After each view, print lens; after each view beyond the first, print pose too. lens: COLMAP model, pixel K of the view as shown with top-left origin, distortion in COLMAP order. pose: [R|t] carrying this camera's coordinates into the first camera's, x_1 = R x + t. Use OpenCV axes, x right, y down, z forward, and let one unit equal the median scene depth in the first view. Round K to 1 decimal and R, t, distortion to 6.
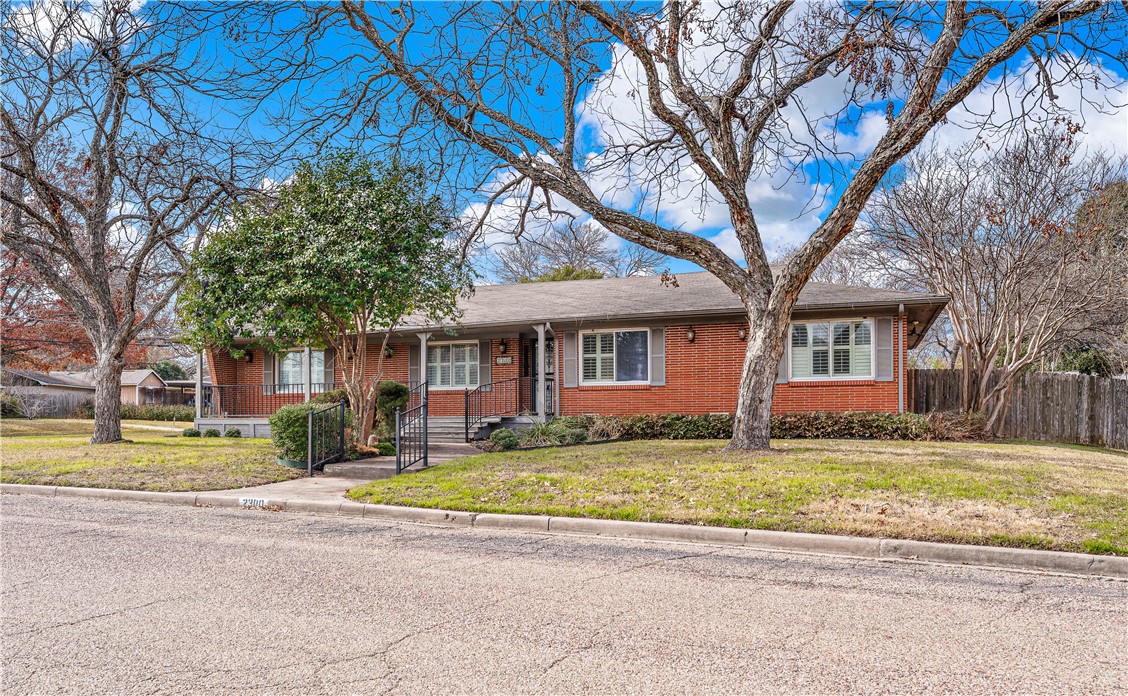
lens RADIAL K [[855.1, 0, 531.3], [0, 855.1, 421.2], [0, 0, 1]] dist [0.000547, 0.005267]
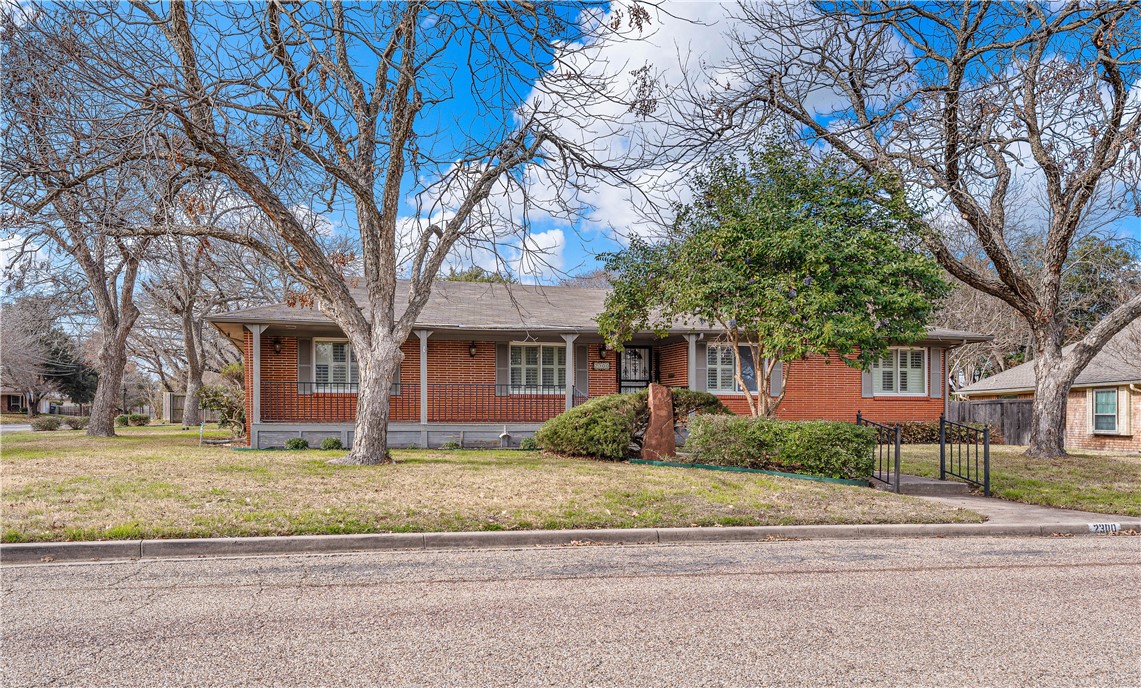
lens RADIAL K [[797.9, 0, 510.8], [0, 797.9, 415.3], [0, 0, 1]] dist [0.004101, 0.005162]
pose [[0.829304, 0.005815, 0.558768, -0.708114], [-0.006626, 0.999978, -0.000573, -0.014175], [-0.558759, -0.003227, 0.829324, 0.327100]]
